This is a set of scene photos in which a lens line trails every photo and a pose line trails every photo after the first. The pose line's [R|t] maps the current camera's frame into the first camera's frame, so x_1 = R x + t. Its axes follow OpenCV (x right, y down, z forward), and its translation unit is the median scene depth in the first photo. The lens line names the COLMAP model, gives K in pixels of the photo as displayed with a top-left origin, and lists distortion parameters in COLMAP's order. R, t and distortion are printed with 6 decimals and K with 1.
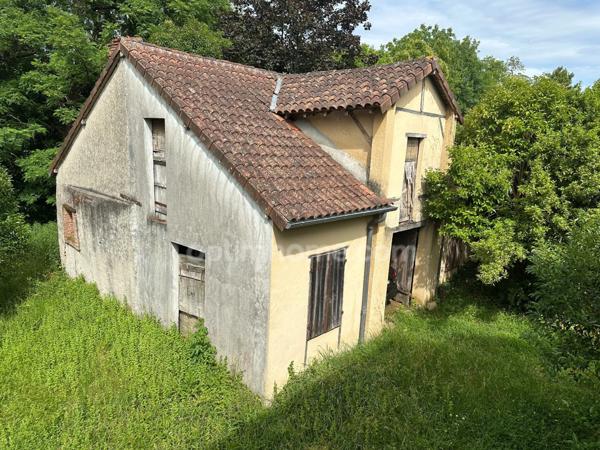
lens RADIAL K [[437.4, 0, 300.0], [0, 437.4, 225.0], [0, 0, 1]] dist [0.050791, -0.001658]
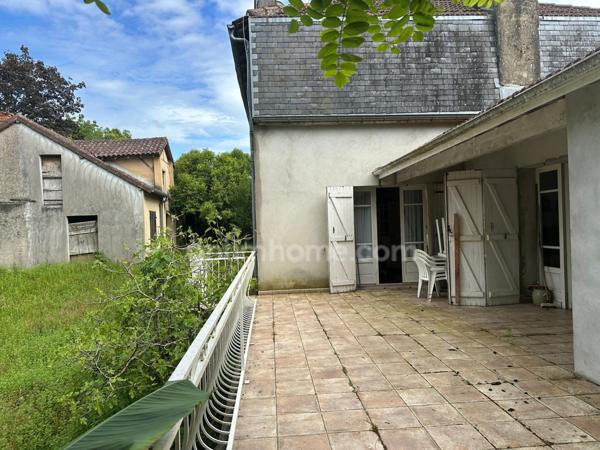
lens RADIAL K [[437.4, 0, 300.0], [0, 437.4, 225.0], [0, 0, 1]] dist [0.050791, -0.001658]
pose [[0.687339, -0.076095, 0.722340, -0.977594], [0.212171, 0.972156, -0.099479, 0.476114], [-0.694657, 0.221635, 0.684346, -1.015571]]
